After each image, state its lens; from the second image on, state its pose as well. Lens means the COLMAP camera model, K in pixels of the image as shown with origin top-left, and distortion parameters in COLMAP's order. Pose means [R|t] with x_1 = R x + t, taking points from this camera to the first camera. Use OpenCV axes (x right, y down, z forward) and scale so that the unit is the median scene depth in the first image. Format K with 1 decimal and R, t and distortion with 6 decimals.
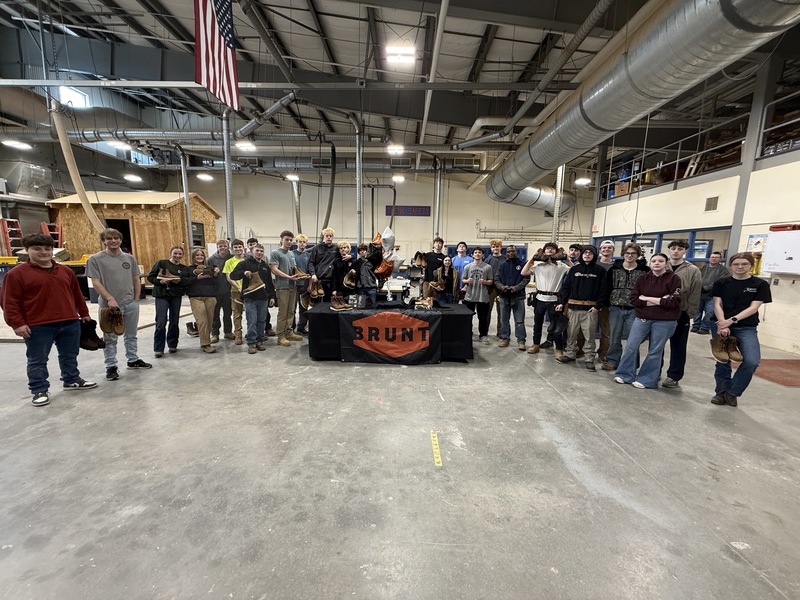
lens RADIAL K [[321.9, 0, 400.7], [0, 321.9, 298.4], [0, 0, 1]] dist [-0.000806, -0.000128]
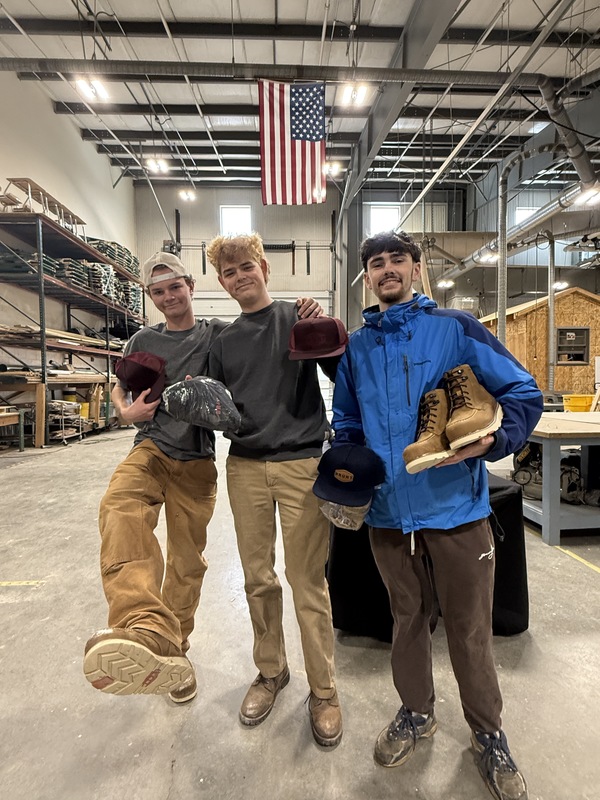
lens RADIAL K [[423.4, 0, 300.5], [0, 423.4, 397.3], [0, 0, 1]] dist [0.000548, -0.000006]
pose [[0.079502, 0.030177, -0.996378, 0.986104], [-0.136792, 0.990416, 0.019082, -0.079639], [0.987404, 0.134780, 0.082868, 1.328572]]
